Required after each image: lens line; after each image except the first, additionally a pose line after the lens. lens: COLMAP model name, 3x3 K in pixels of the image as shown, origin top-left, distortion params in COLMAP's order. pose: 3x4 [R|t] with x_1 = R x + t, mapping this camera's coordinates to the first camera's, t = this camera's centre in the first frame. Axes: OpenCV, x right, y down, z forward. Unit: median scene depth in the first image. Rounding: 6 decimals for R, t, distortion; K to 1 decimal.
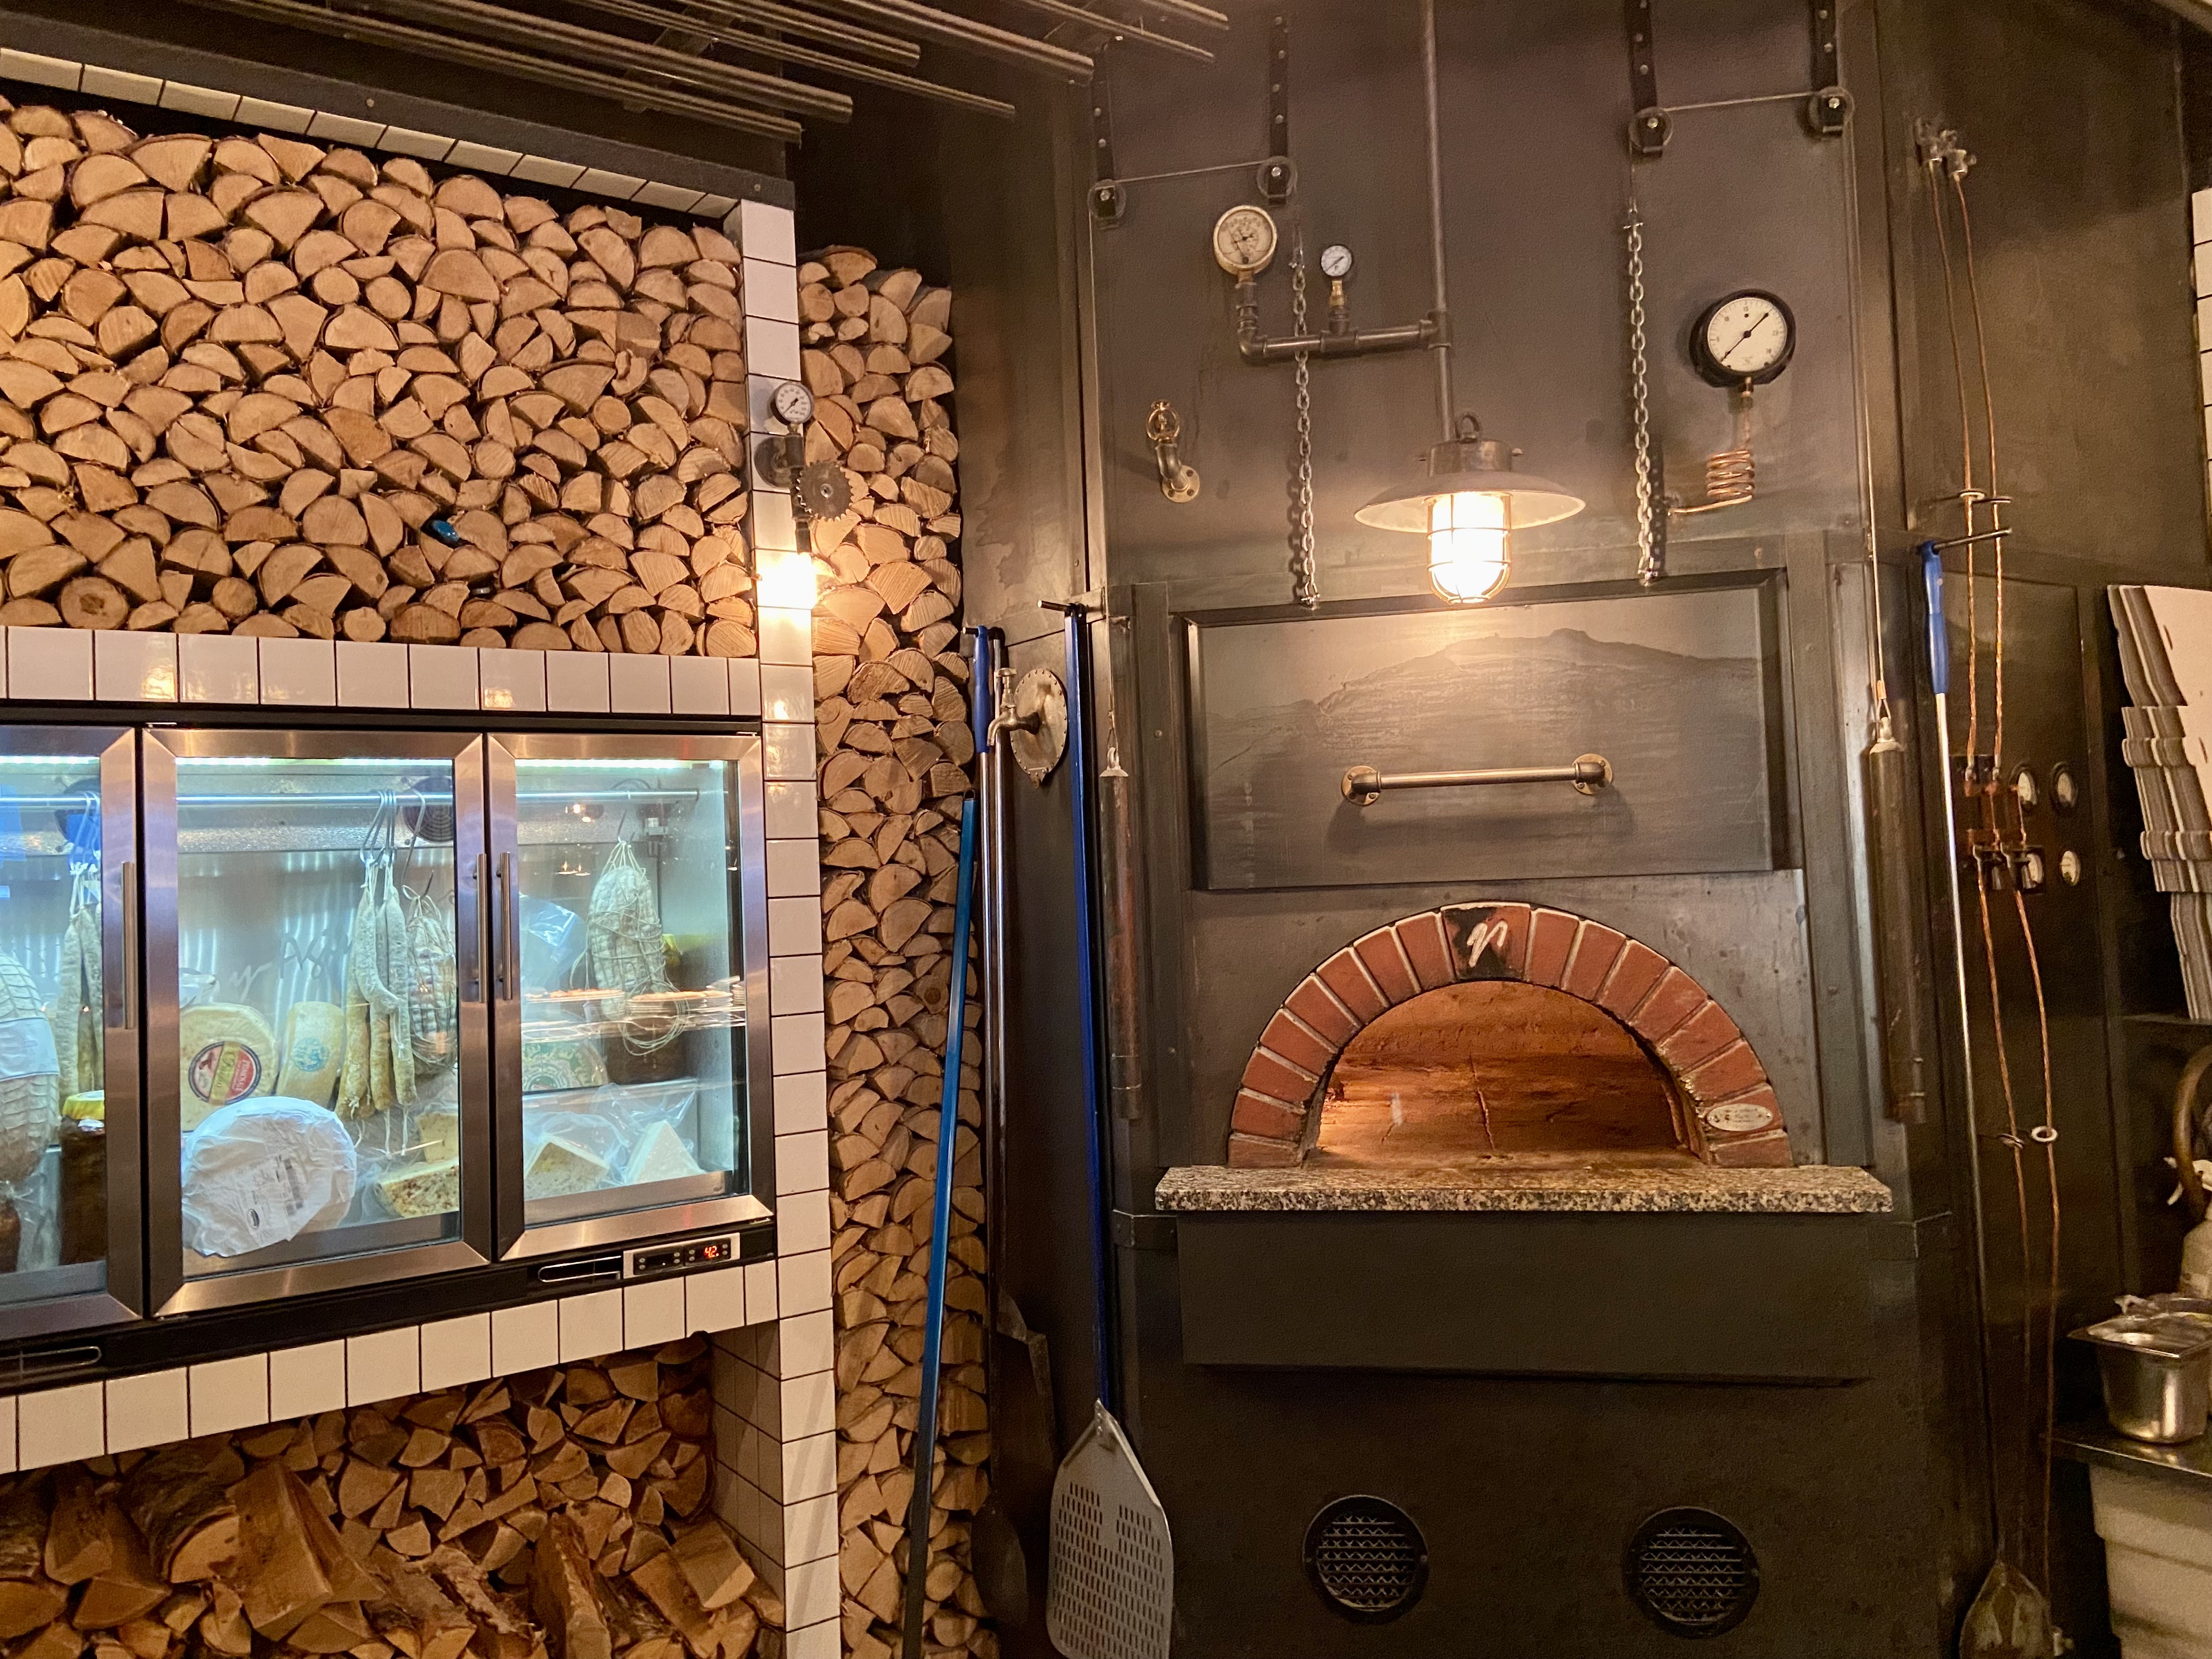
lens RADIAL K [[1656.2, 0, 1106.0], [0, 1656.2, 829.5], [0, 0, 1]] dist [0.103642, -0.150967]
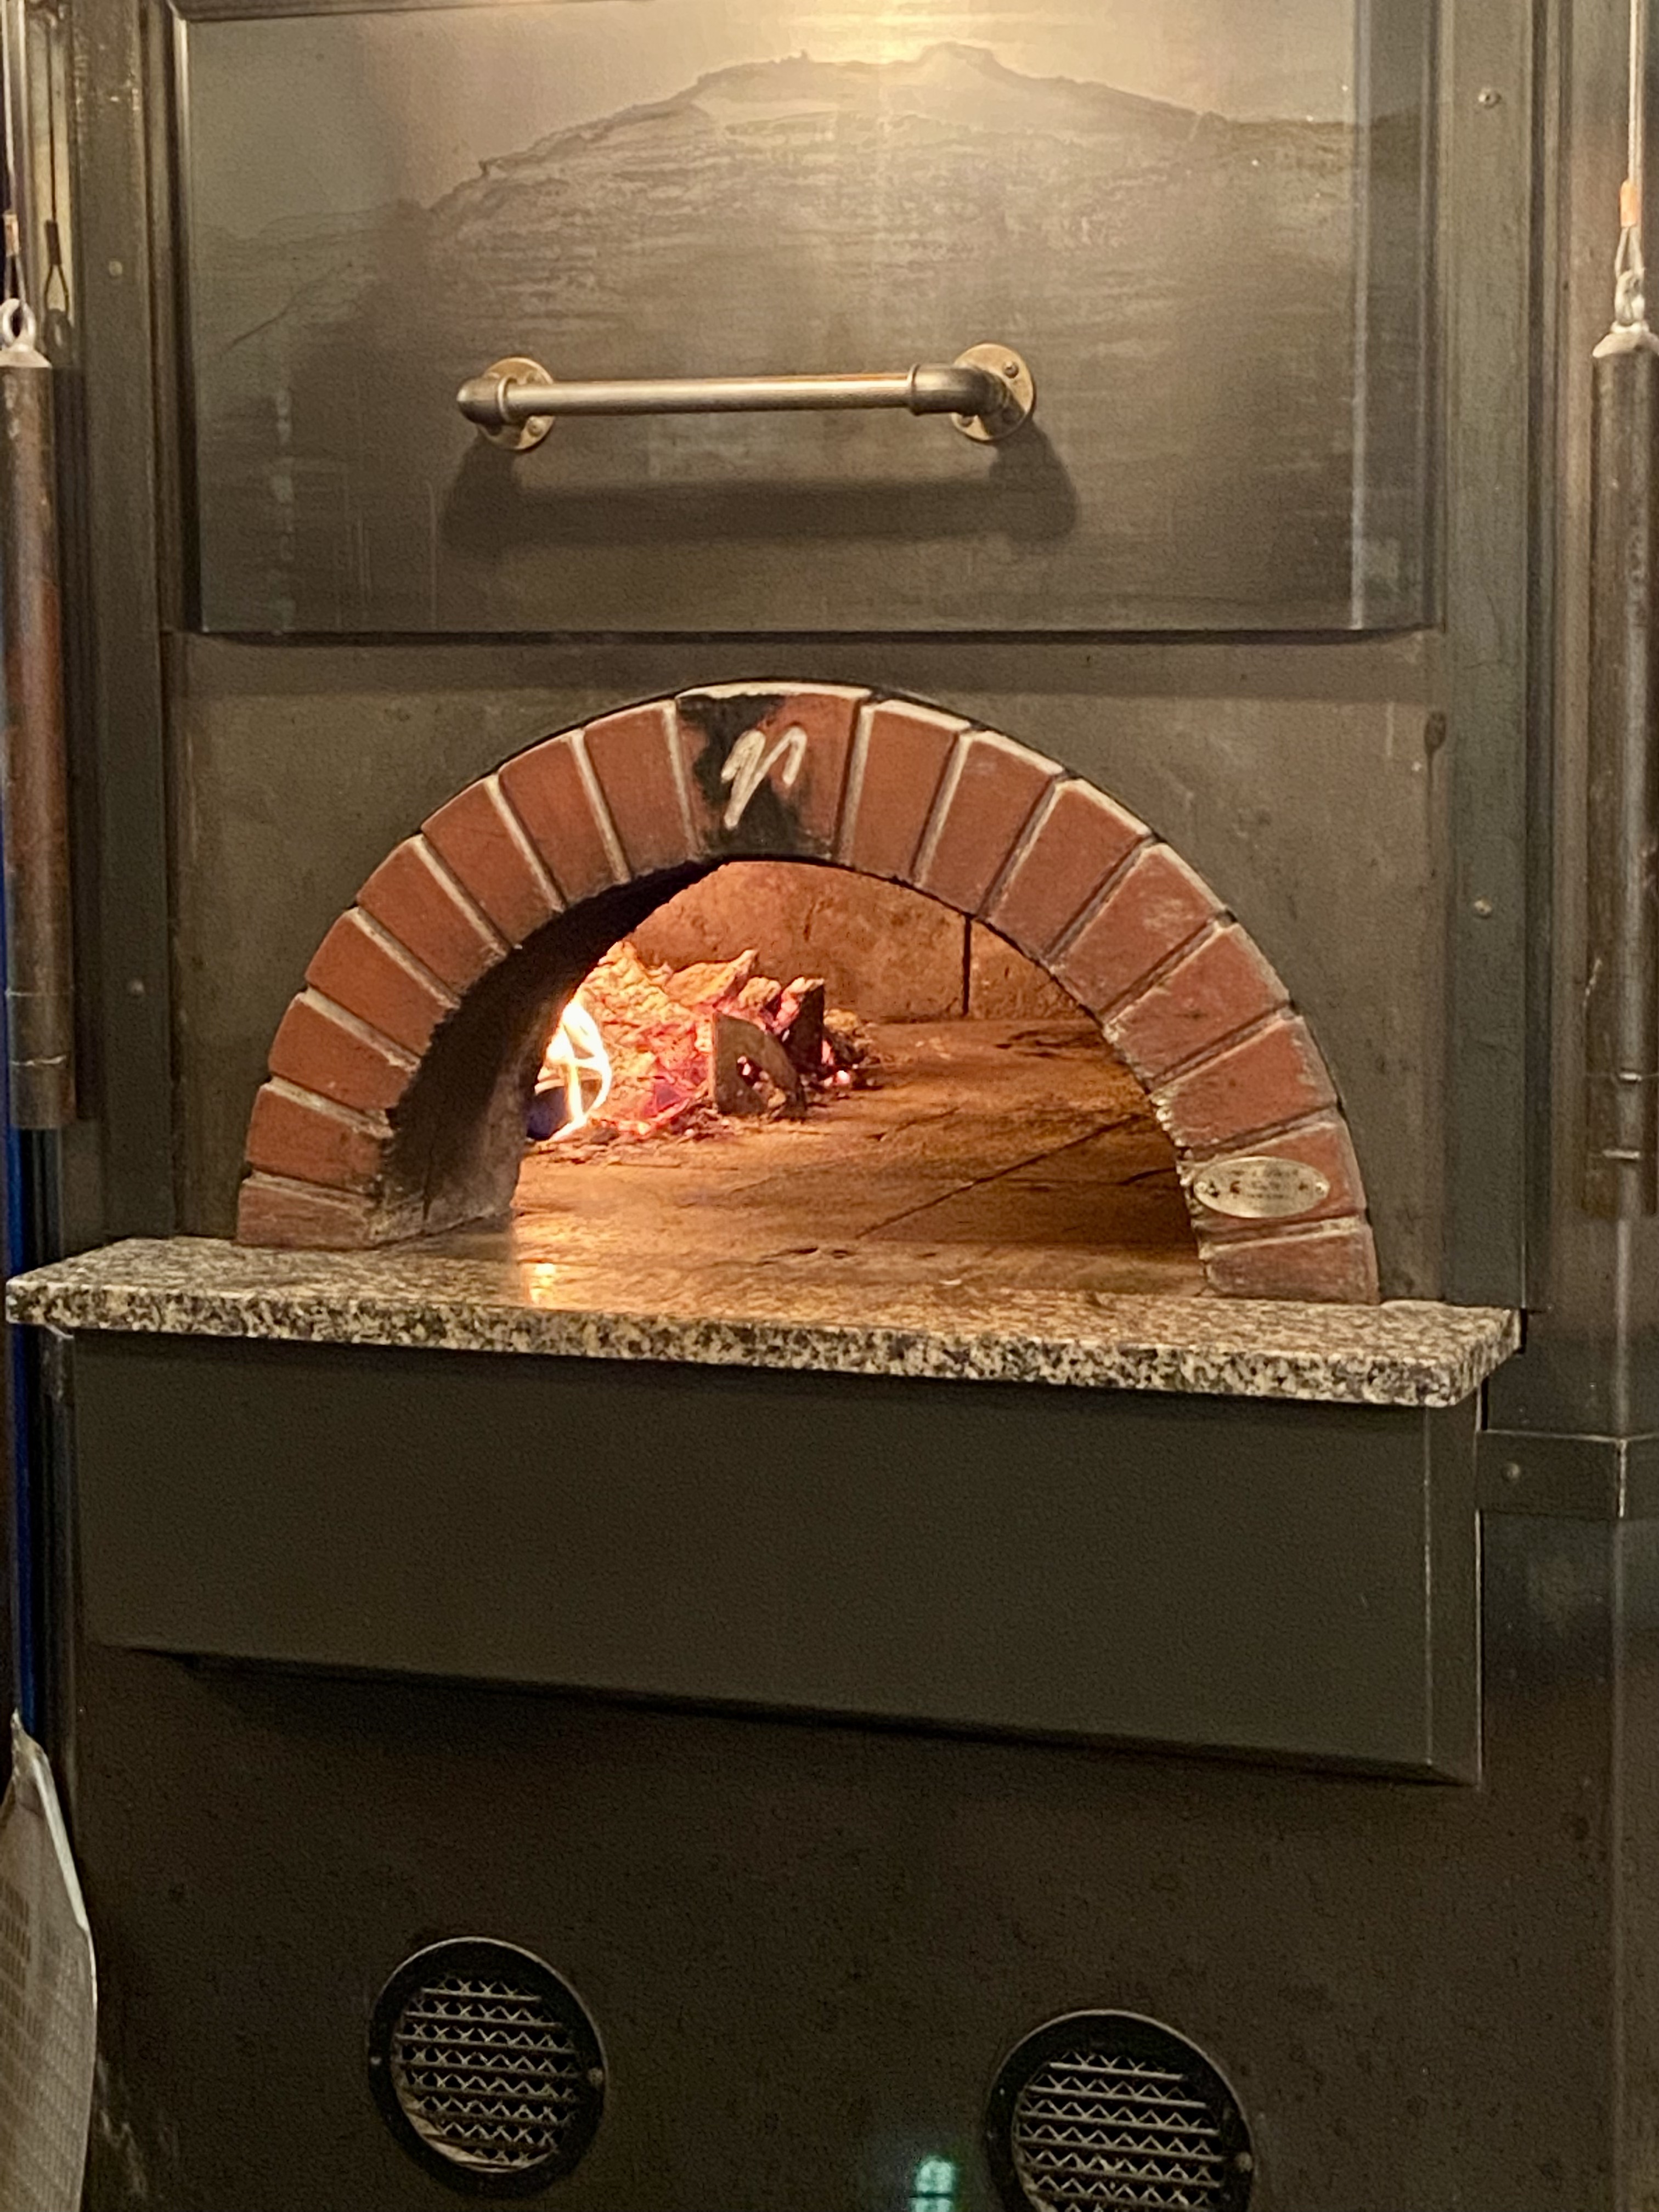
lens RADIAL K [[4361.3, 0, 829.5], [0, 4361.3, 1106.0], [0, 0, 1]] dist [0.078177, 0.348125]
pose [[0.982109, 0.049112, -0.181798, 0.469380], [-0.018442, 0.985836, 0.166694, -0.039492], [0.187410, -0.160359, 0.969104, -0.133329]]
